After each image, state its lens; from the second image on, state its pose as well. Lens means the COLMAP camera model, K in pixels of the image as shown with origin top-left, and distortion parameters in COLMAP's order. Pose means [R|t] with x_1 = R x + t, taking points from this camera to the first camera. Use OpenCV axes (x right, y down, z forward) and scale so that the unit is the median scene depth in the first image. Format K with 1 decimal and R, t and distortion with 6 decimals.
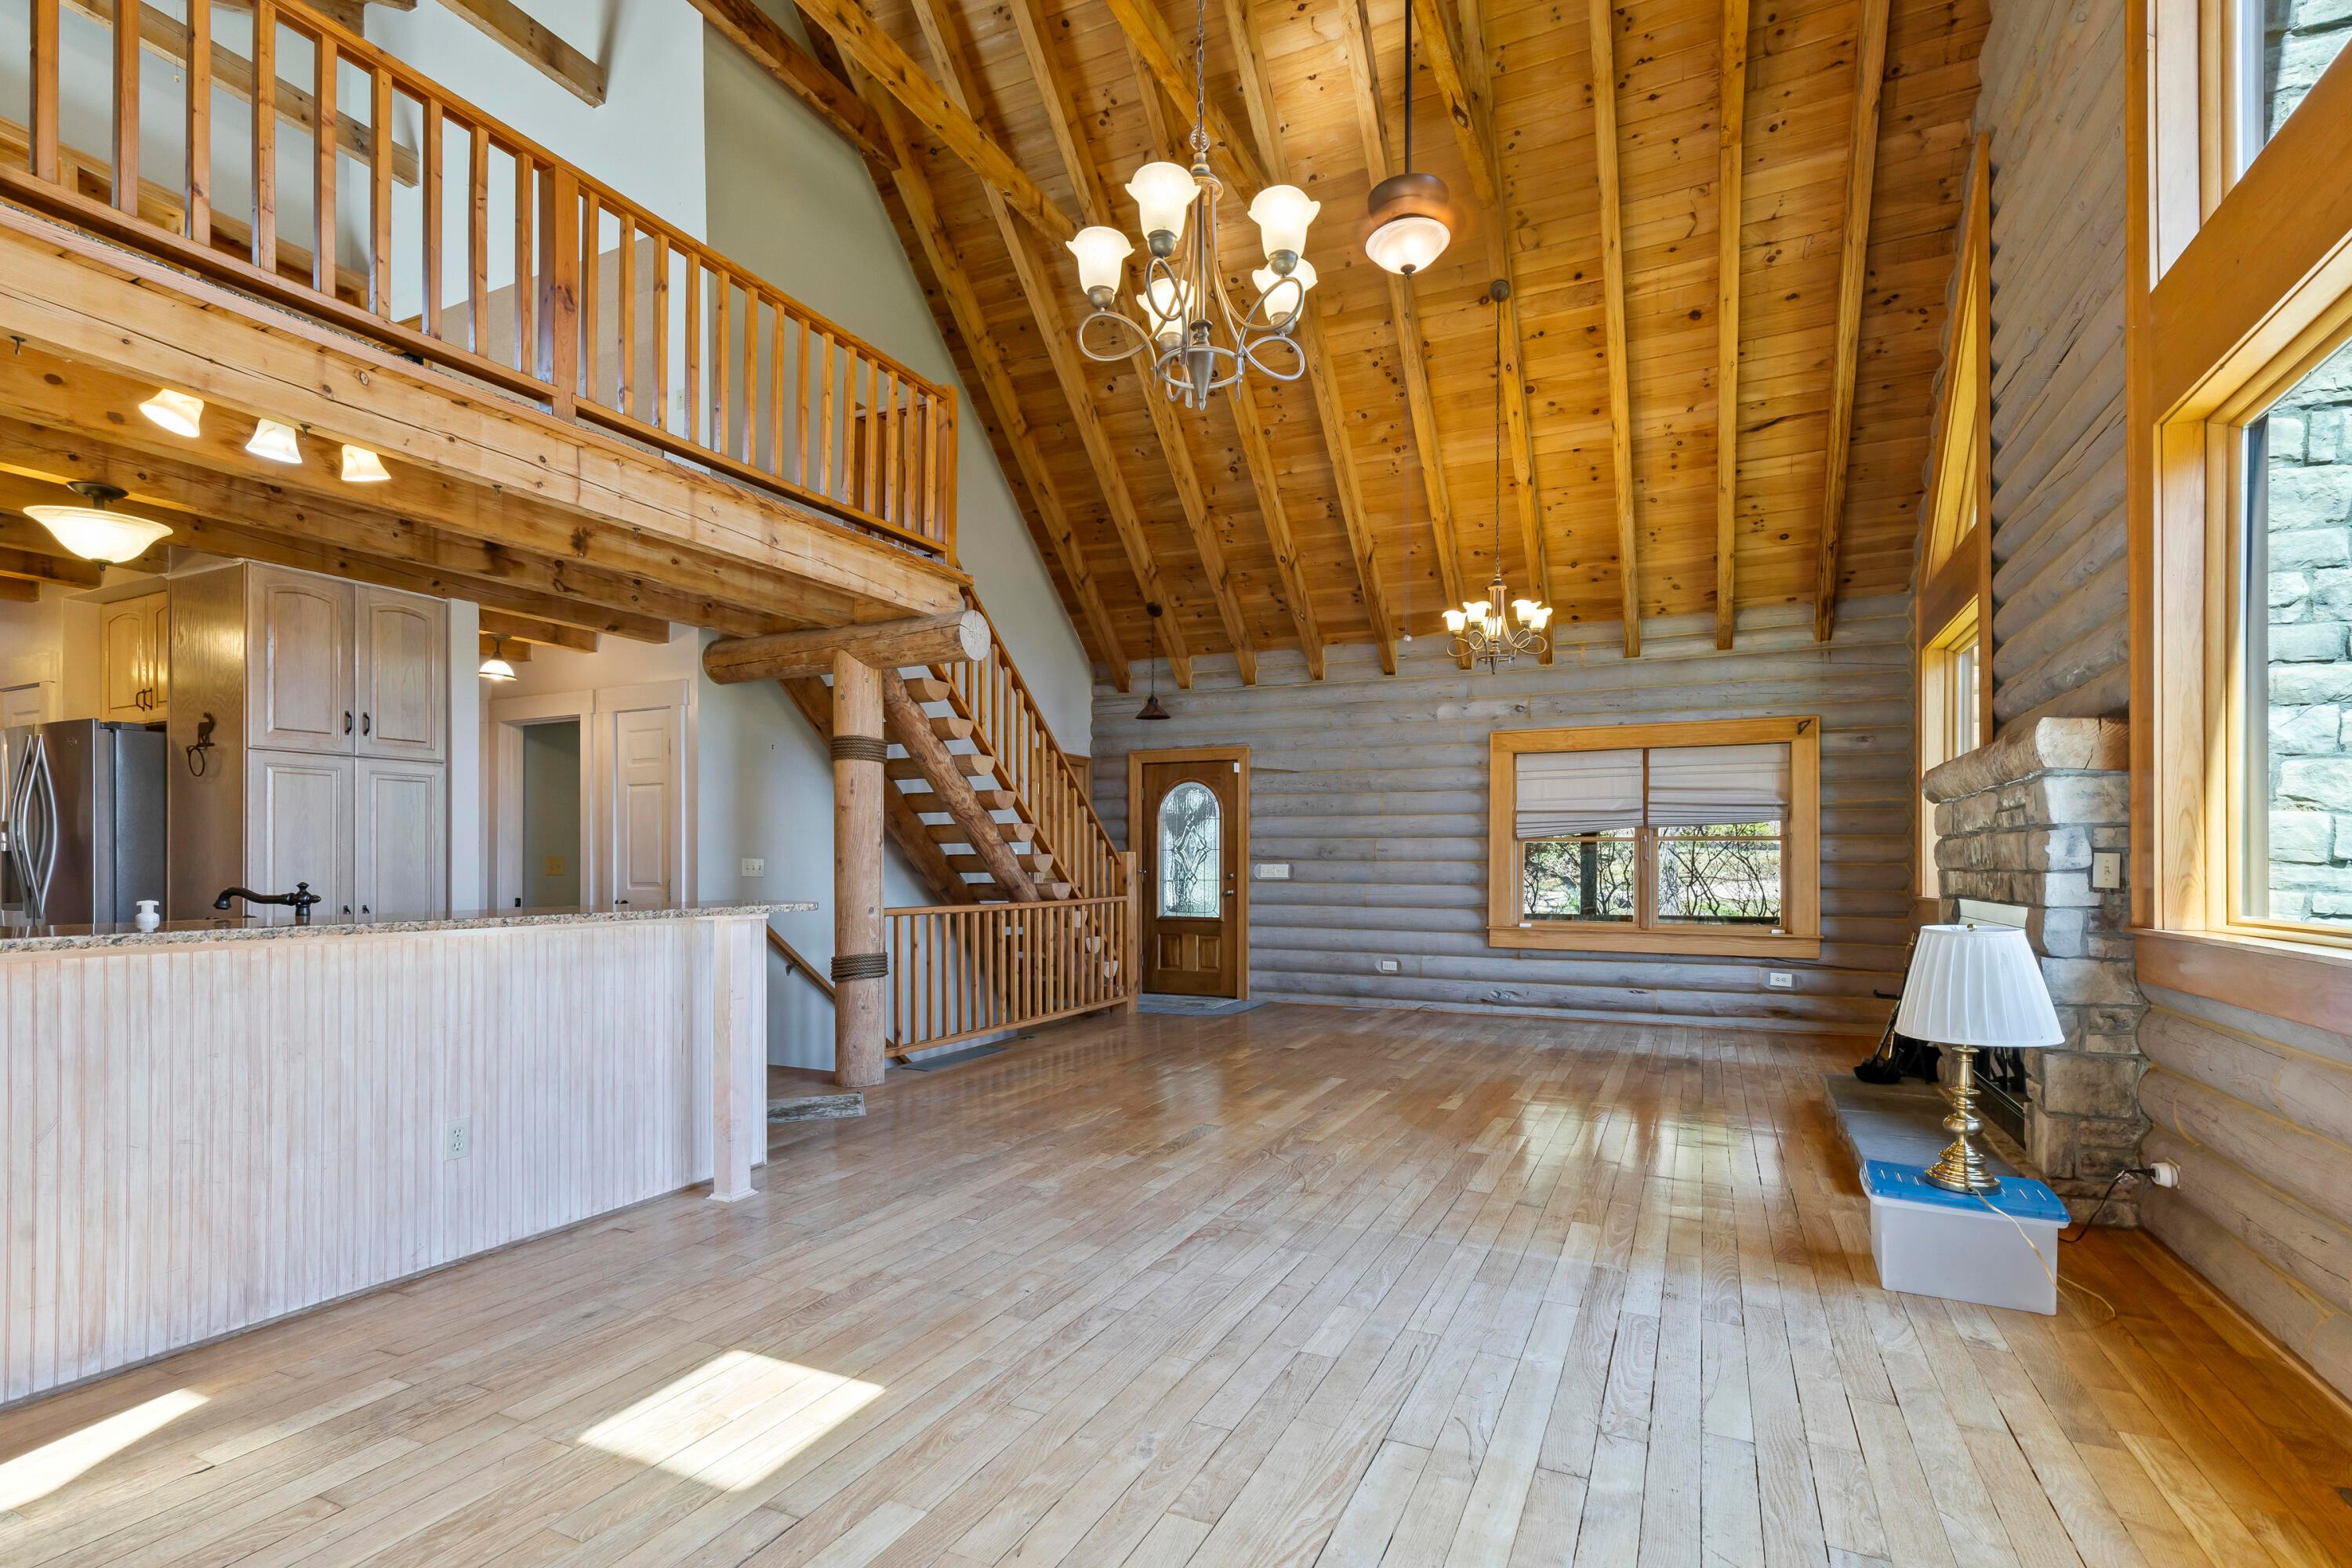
lens RADIAL K [[1074.9, 0, 1227.9], [0, 1074.9, 857.8], [0, 0, 1]] dist [0.018284, -0.014398]
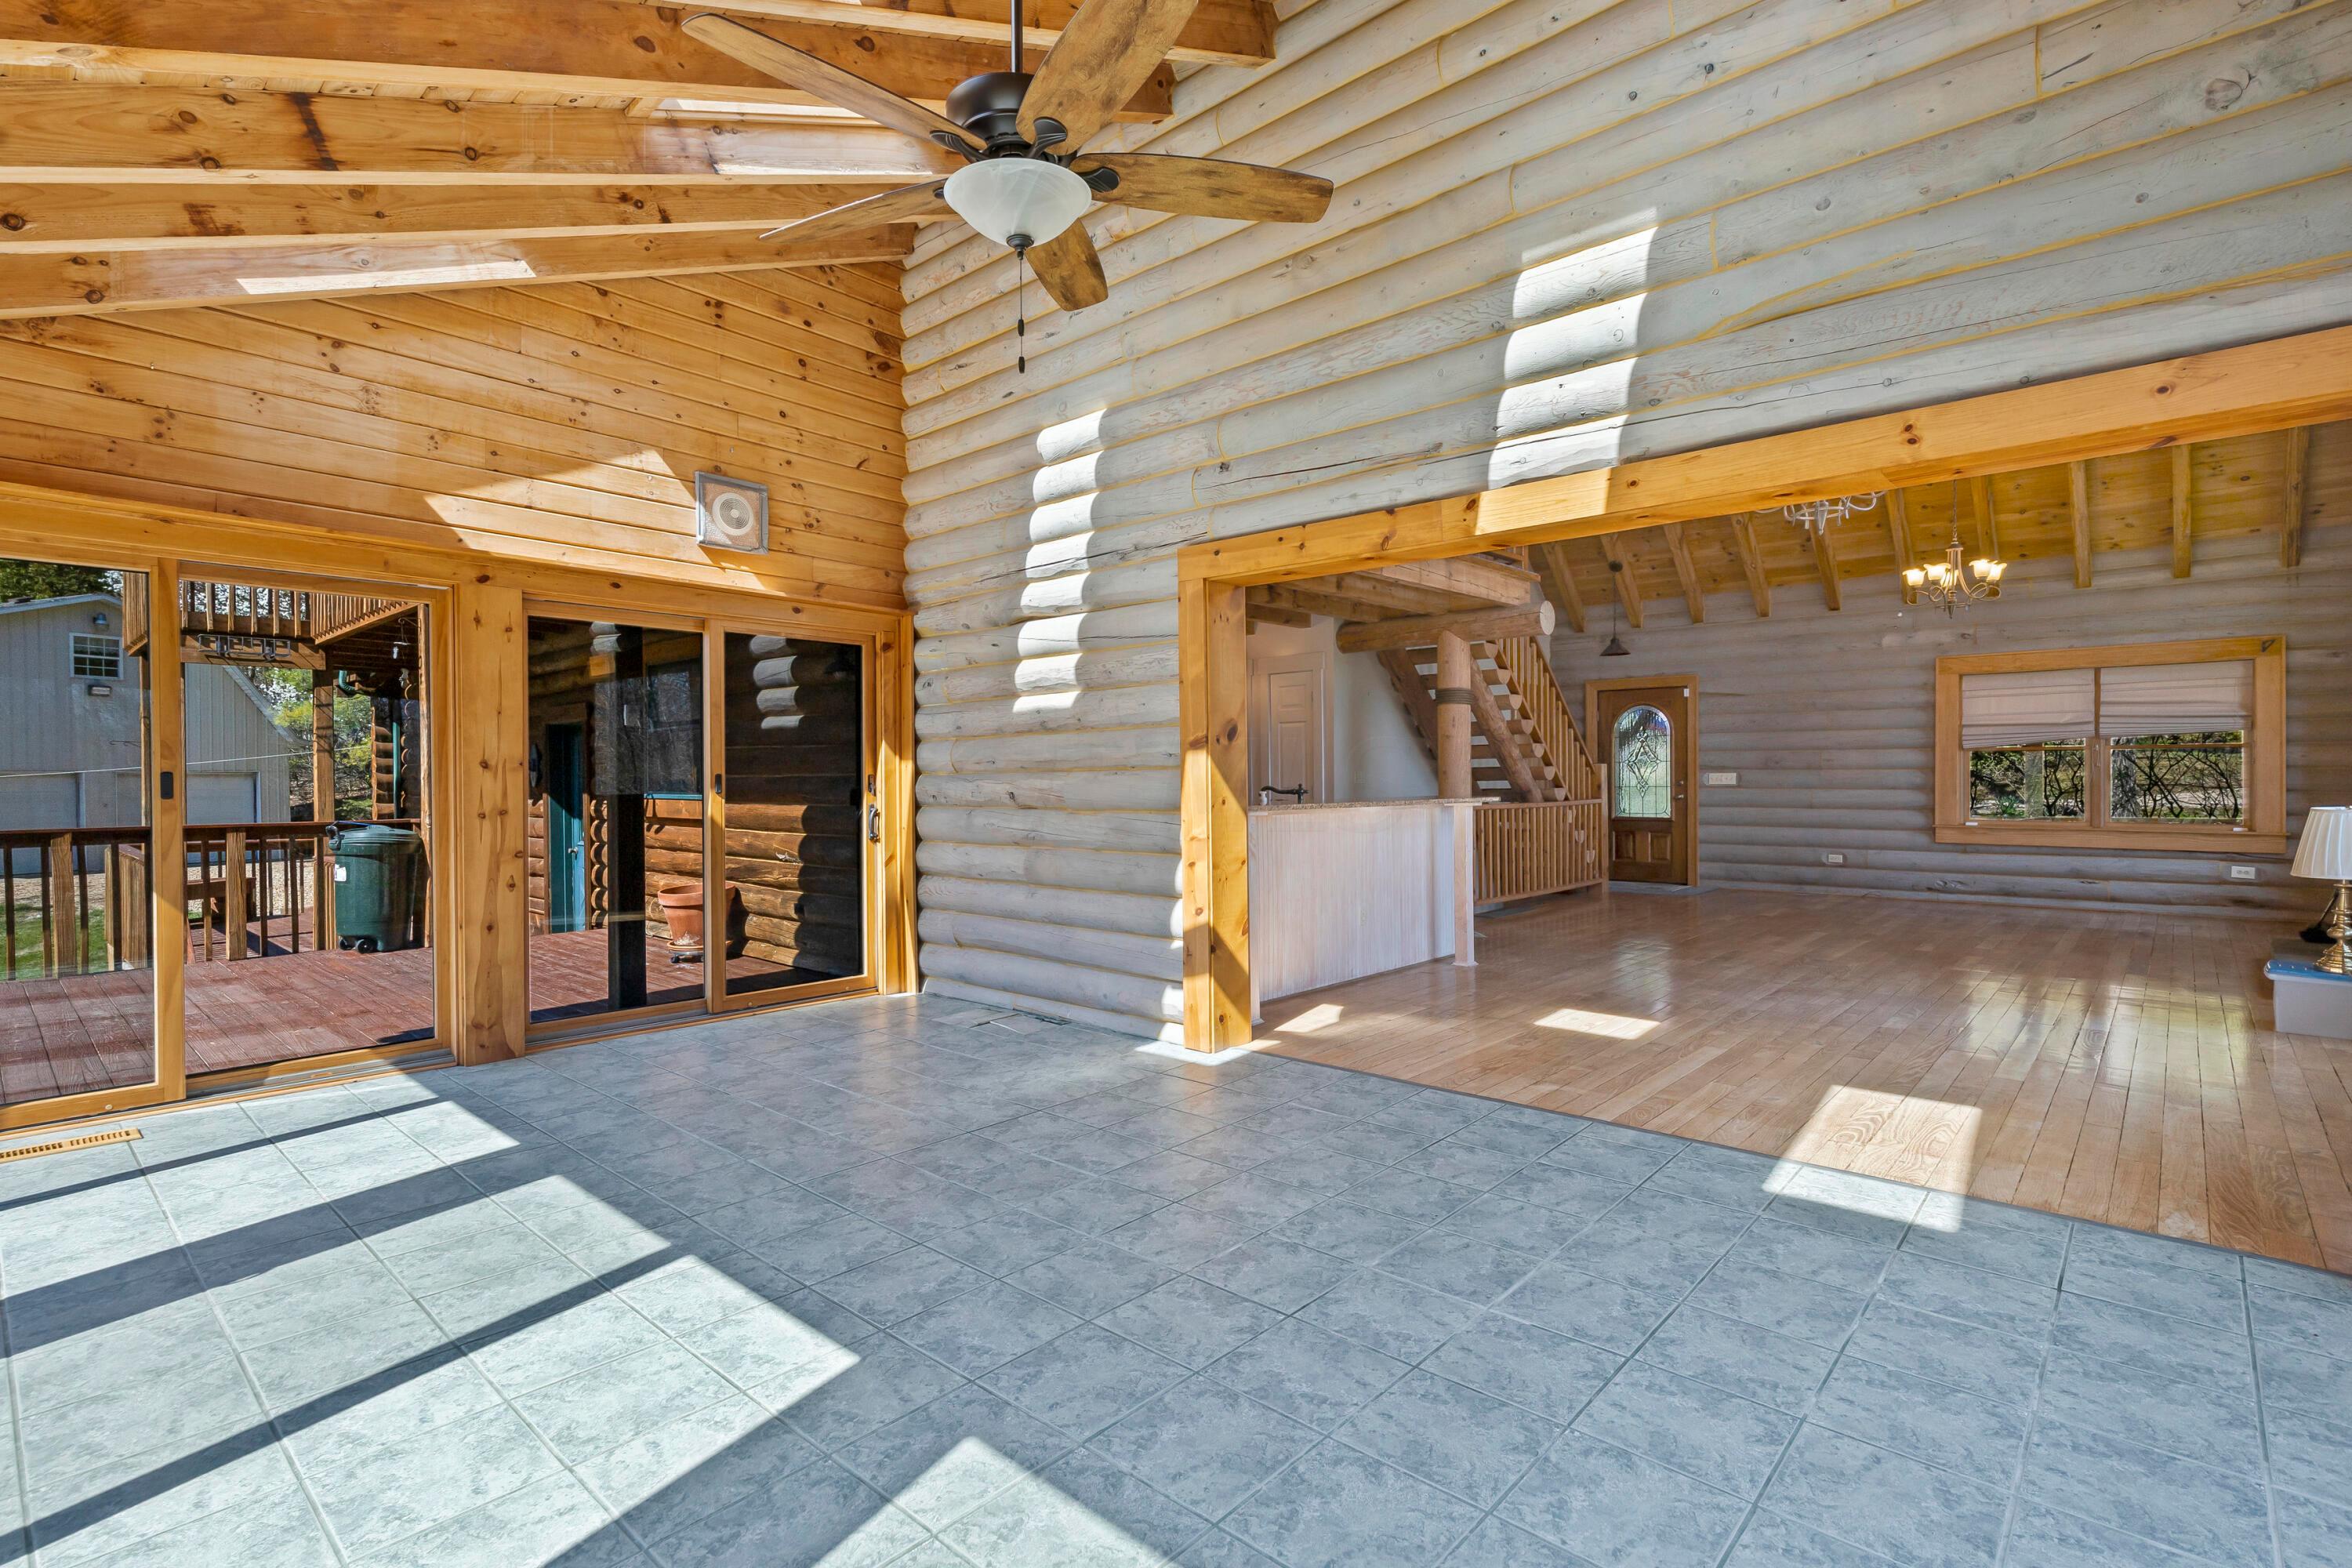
lens RADIAL K [[1121.5, 0, 1176.0], [0, 1121.5, 784.0], [0, 0, 1]] dist [-0.000744, 0.000451]
pose [[0.949867, -0.004475, -0.312621, -0.167551], [0.008290, 0.999906, 0.010875, -0.000340], [0.312543, -0.012922, 0.949816, -0.431490]]
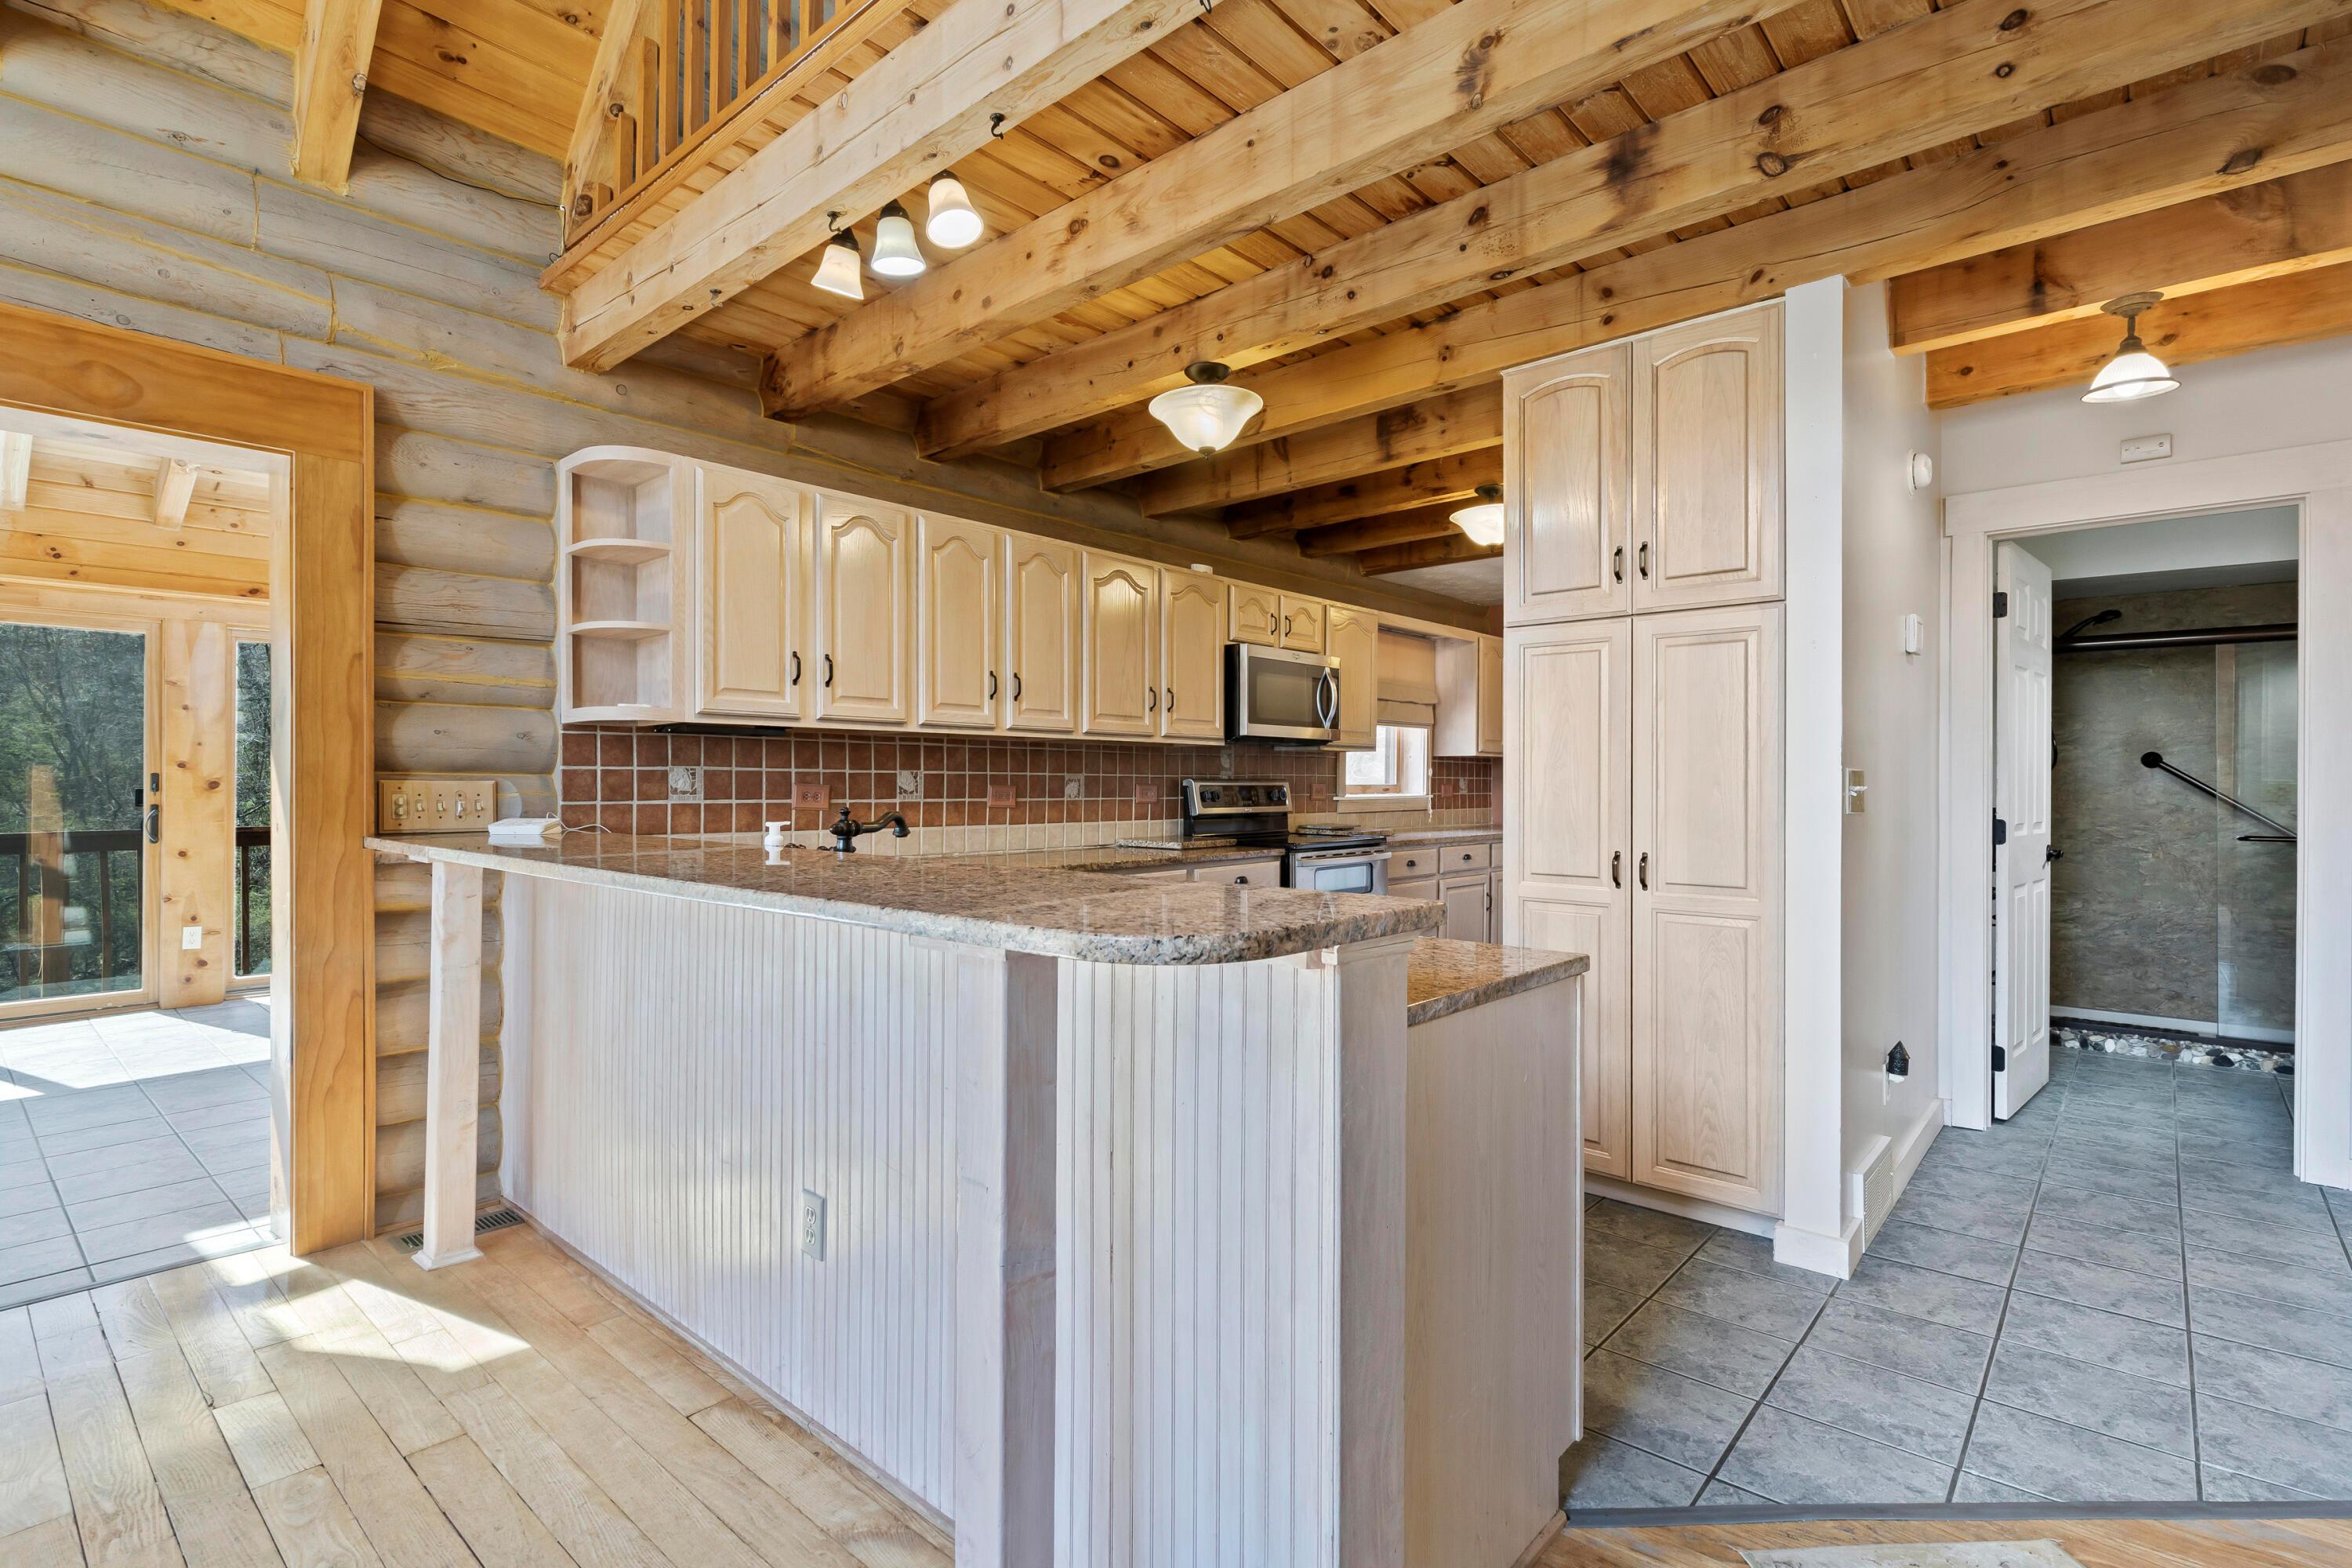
lens RADIAL K [[1112.0, 0, 1142.8], [0, 1112.0, 786.9], [0, 0, 1]] dist [0.001101, 0.000279]
pose [[-0.310958, 0.001656, -0.950422, -0.070836], [-0.002540, 0.999993, 0.002574, 0.002471], [0.950420, 0.003215, -0.310951, 0.577411]]
